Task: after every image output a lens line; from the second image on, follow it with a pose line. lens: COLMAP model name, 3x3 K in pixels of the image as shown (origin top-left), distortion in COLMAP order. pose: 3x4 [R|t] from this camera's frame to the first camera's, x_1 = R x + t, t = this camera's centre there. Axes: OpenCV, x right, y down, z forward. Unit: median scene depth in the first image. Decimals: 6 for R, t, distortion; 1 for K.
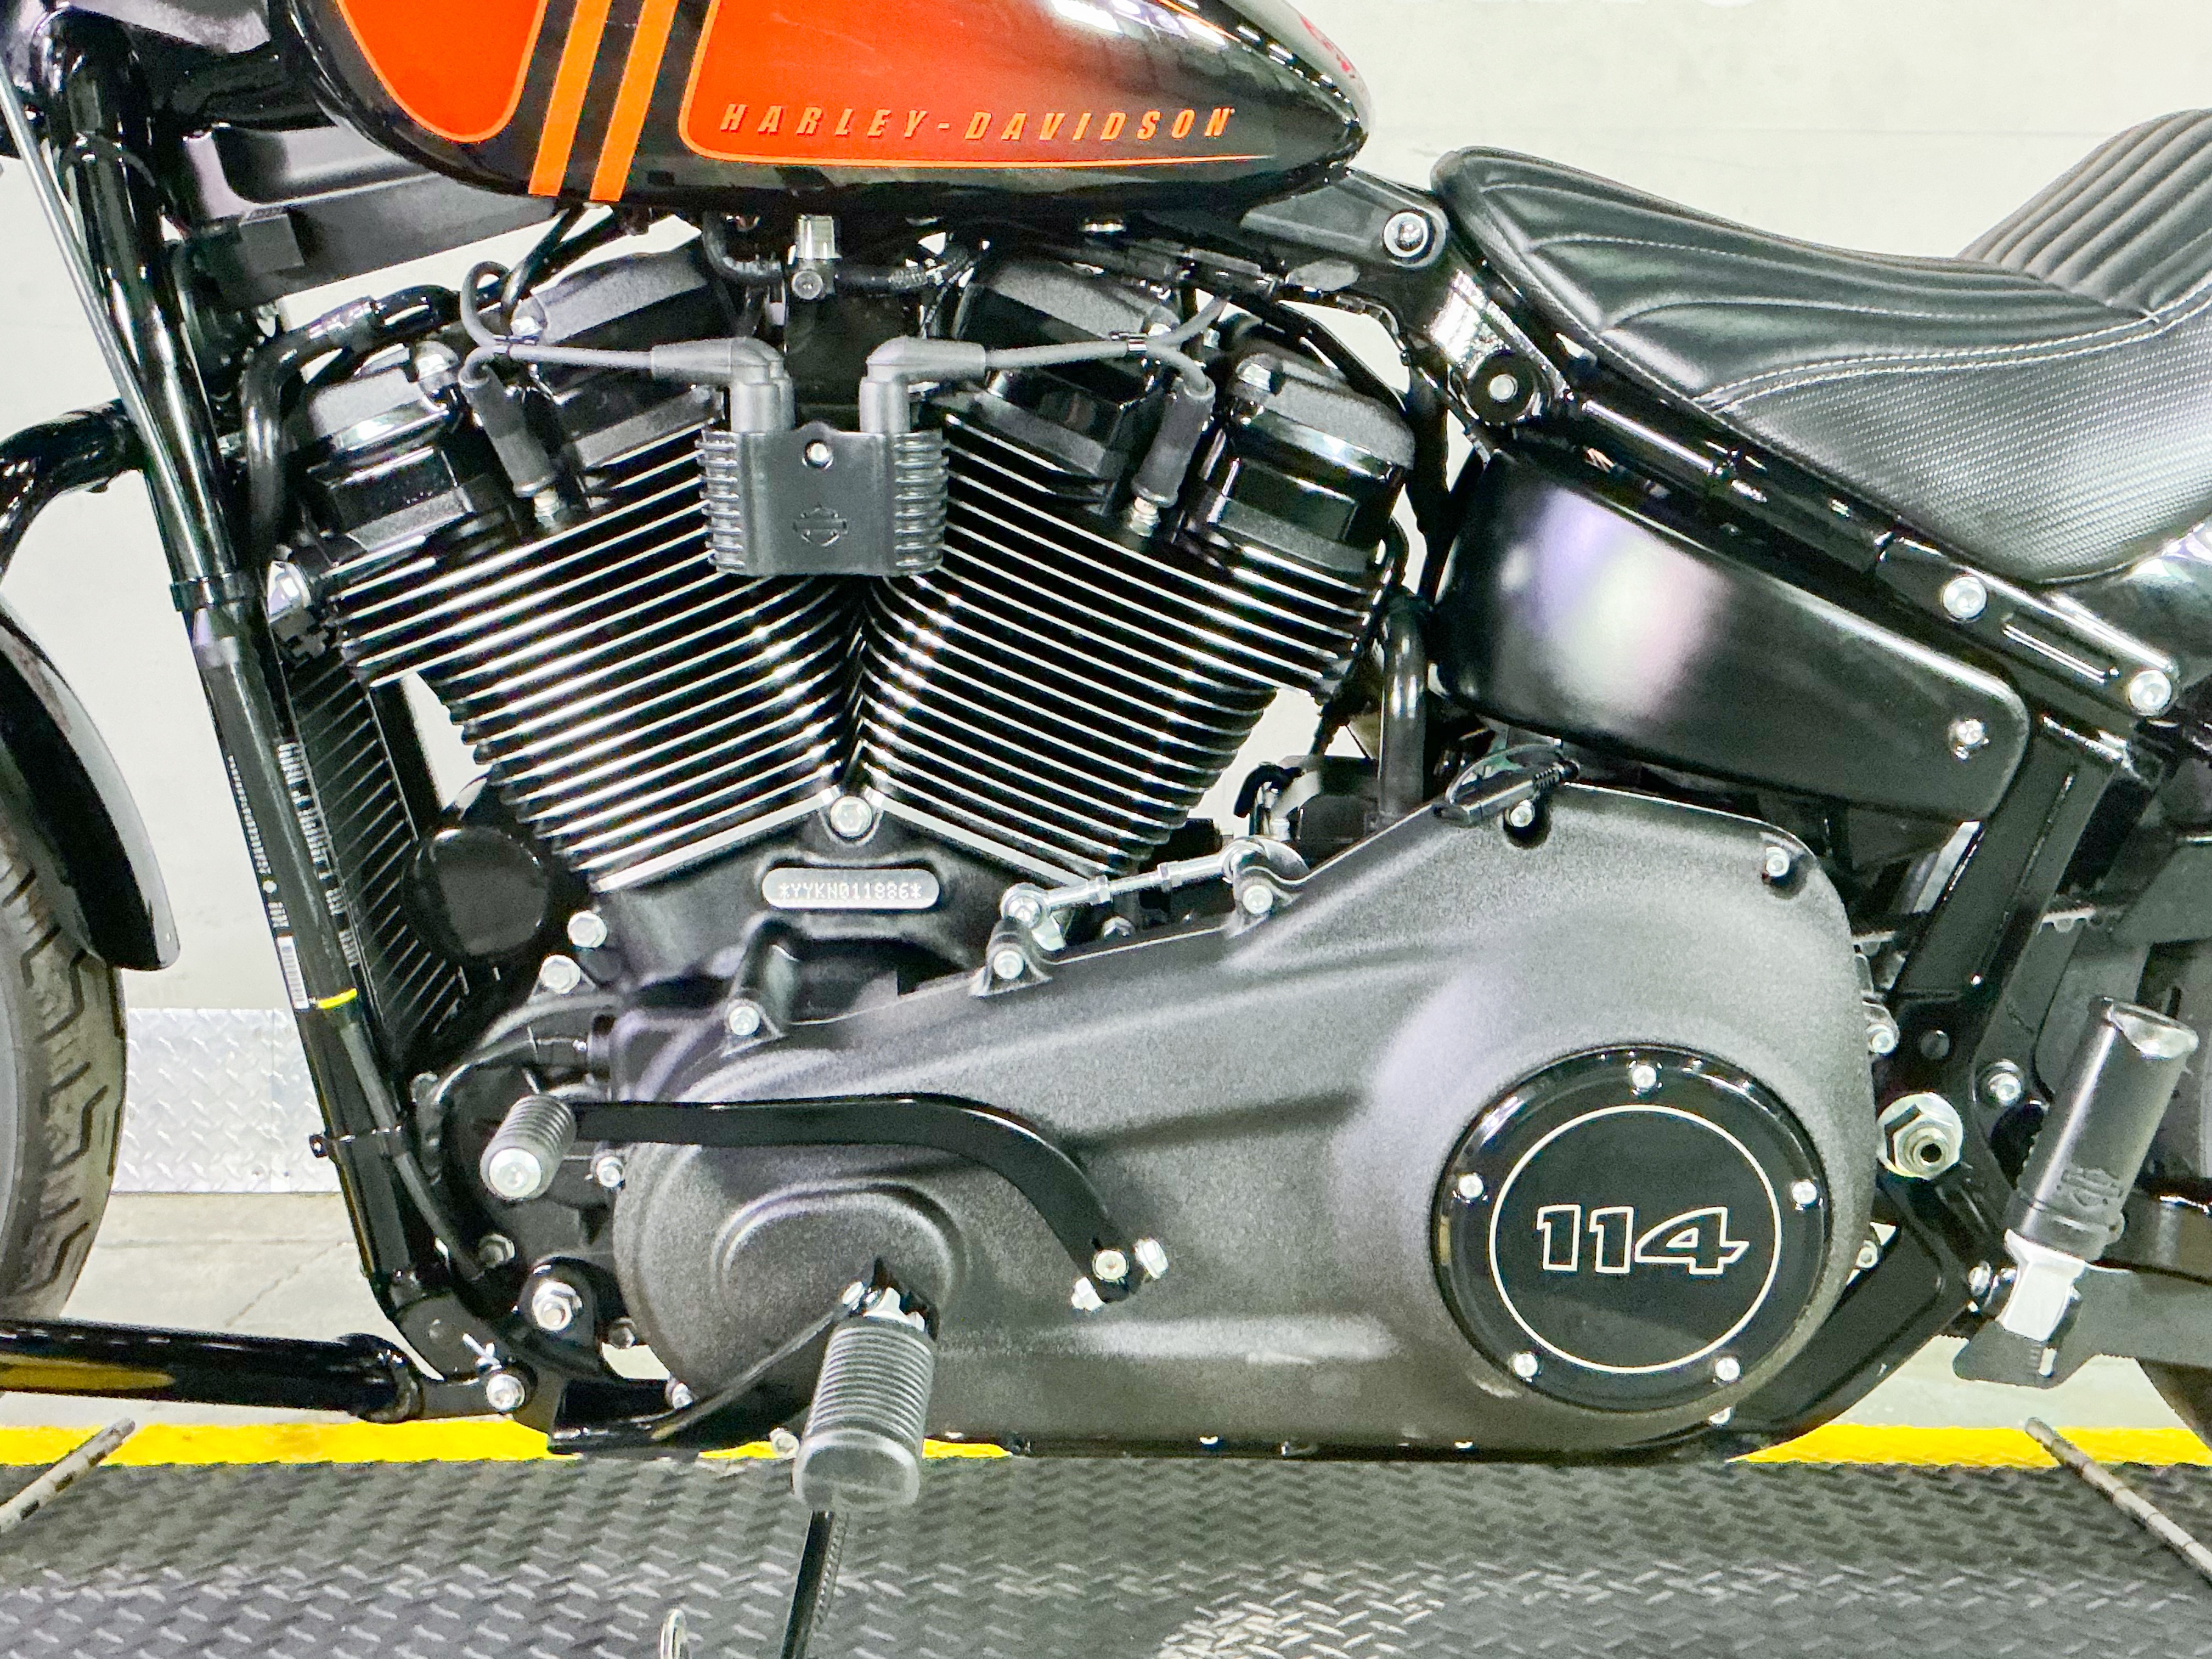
lens RADIAL K [[2608.7, 0, 1106.0], [0, 2608.7, 829.5], [0, 0, 1]] dist [0.182446, -0.471838]
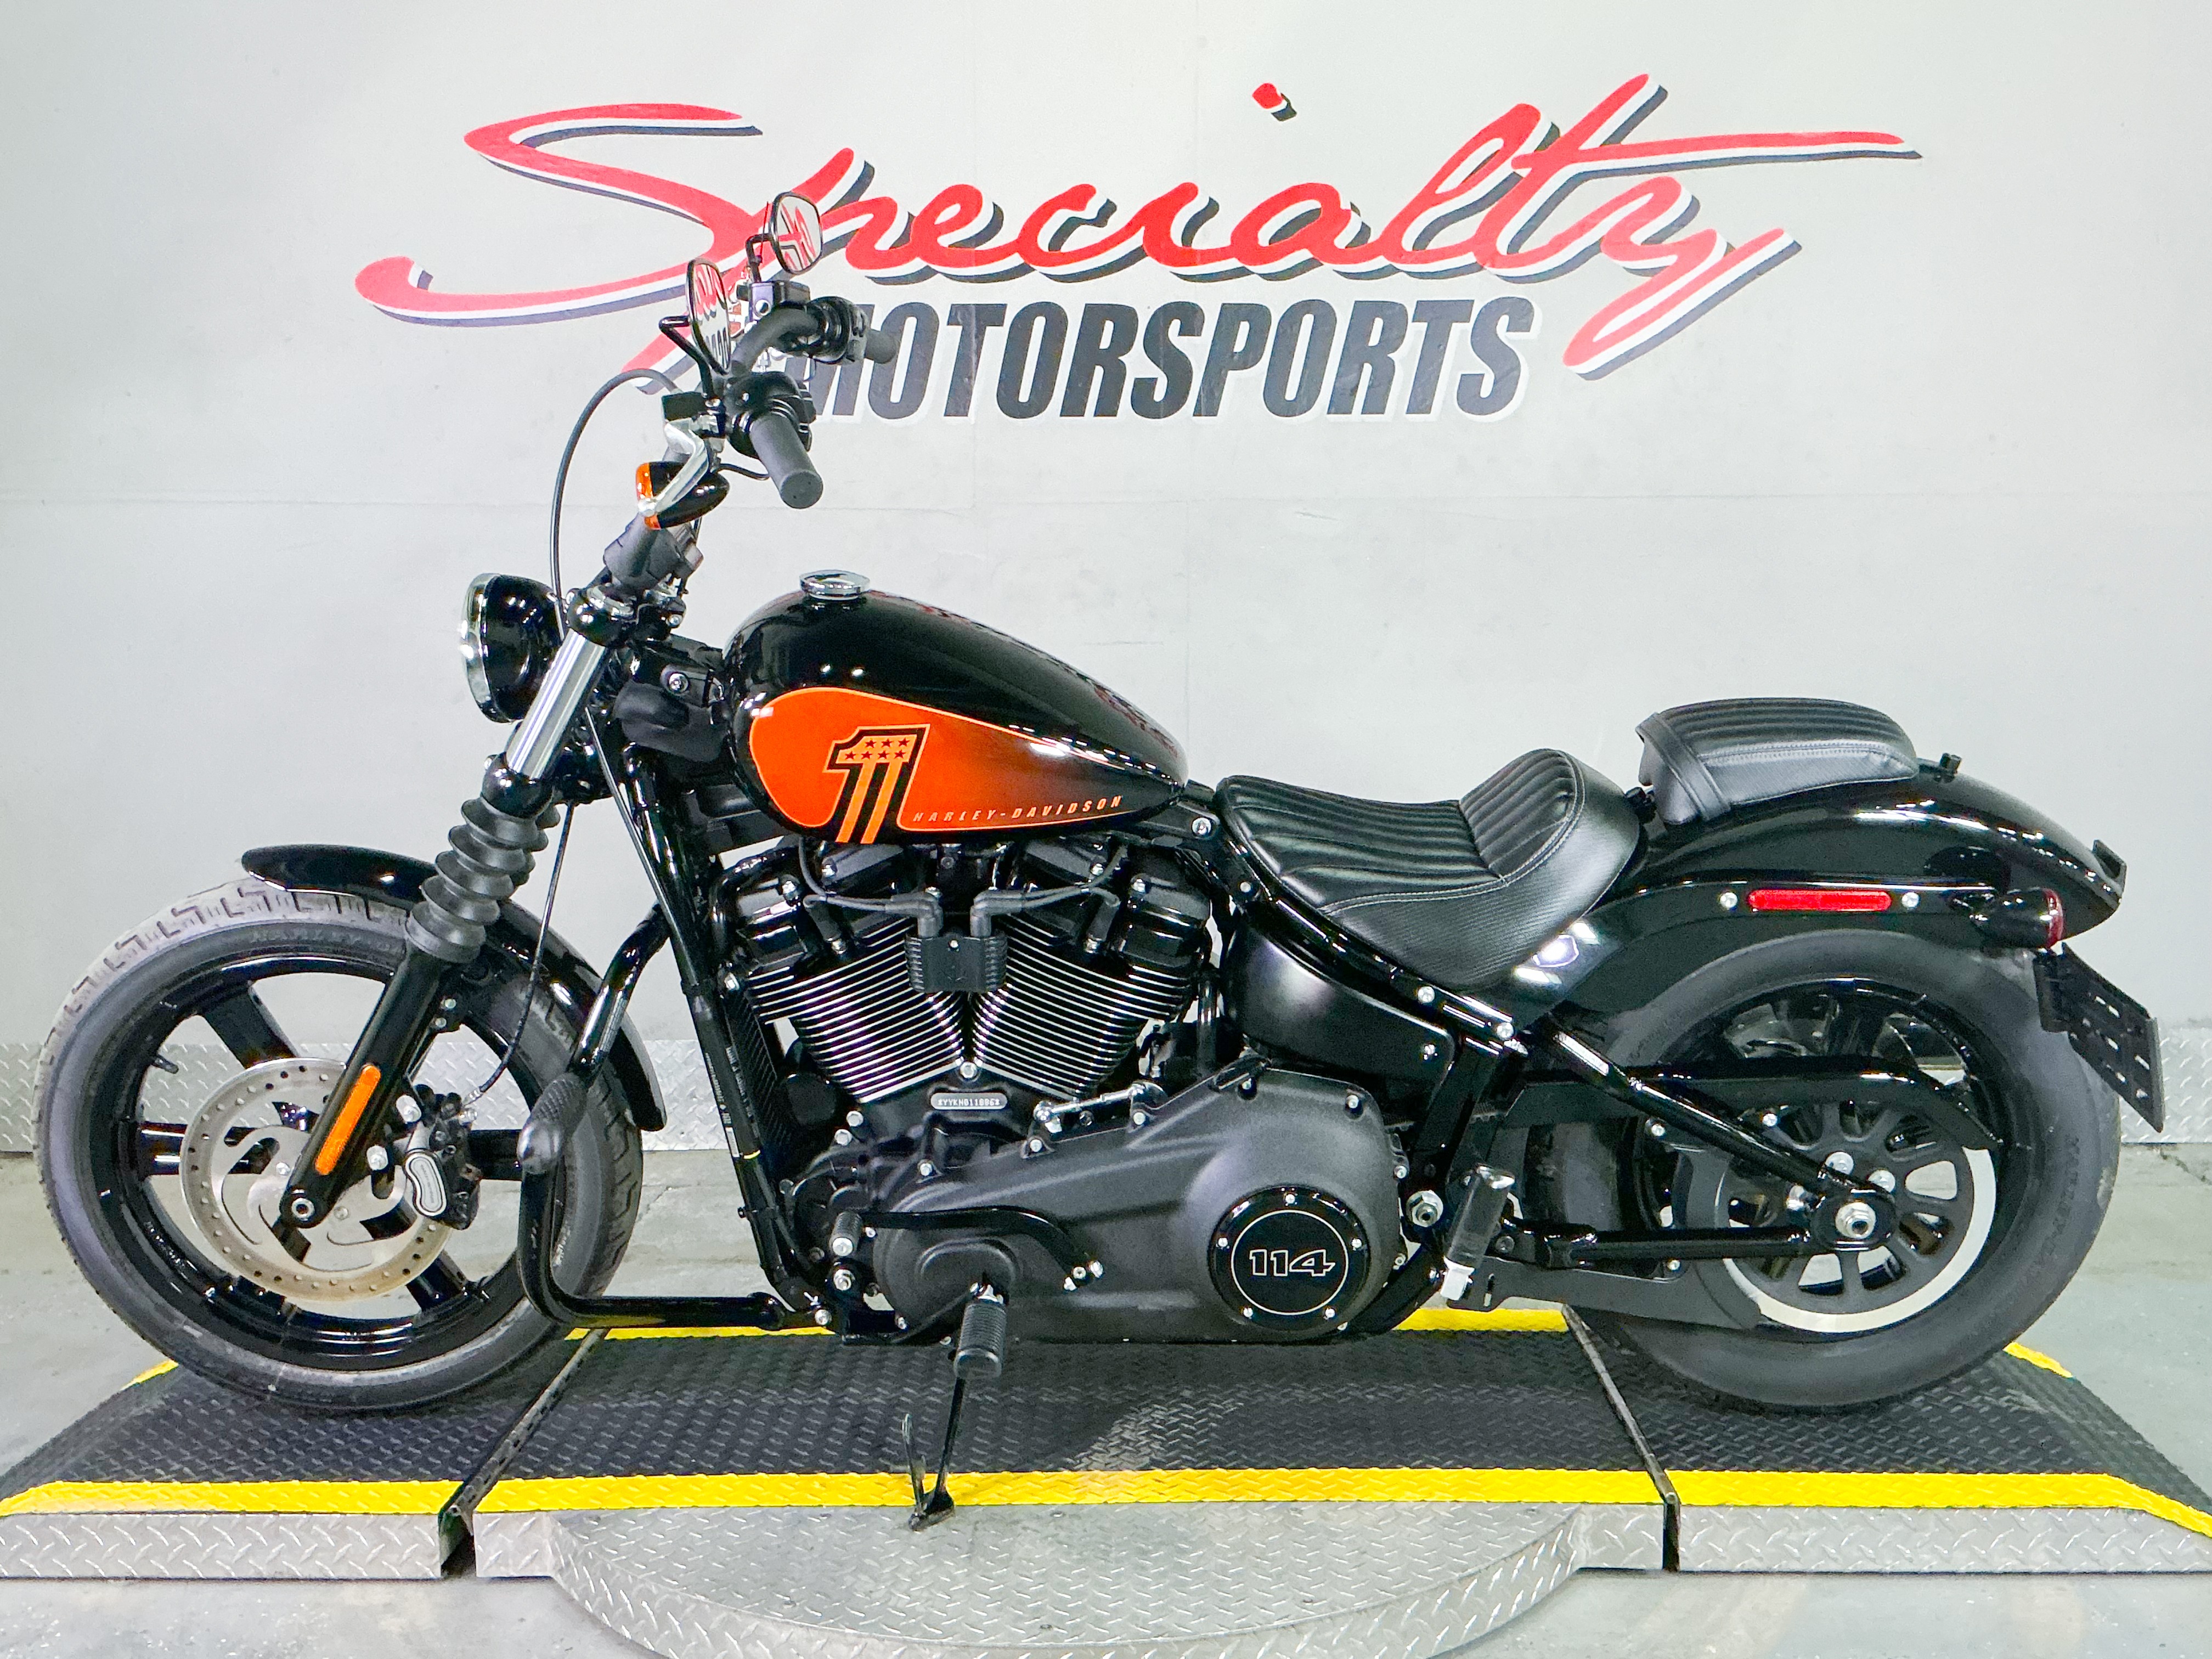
lens RADIAL K [[2250.9, 0, 1106.0], [0, 2250.9, 829.5], [0, 0, 1]] dist [0.166521, -0.387613]
pose [[0.999480, -0.014278, -0.028896, 0.087133], [0.015709, 0.998631, 0.049901, -0.326579], [0.028144, -0.050329, 0.998336, -1.006919]]
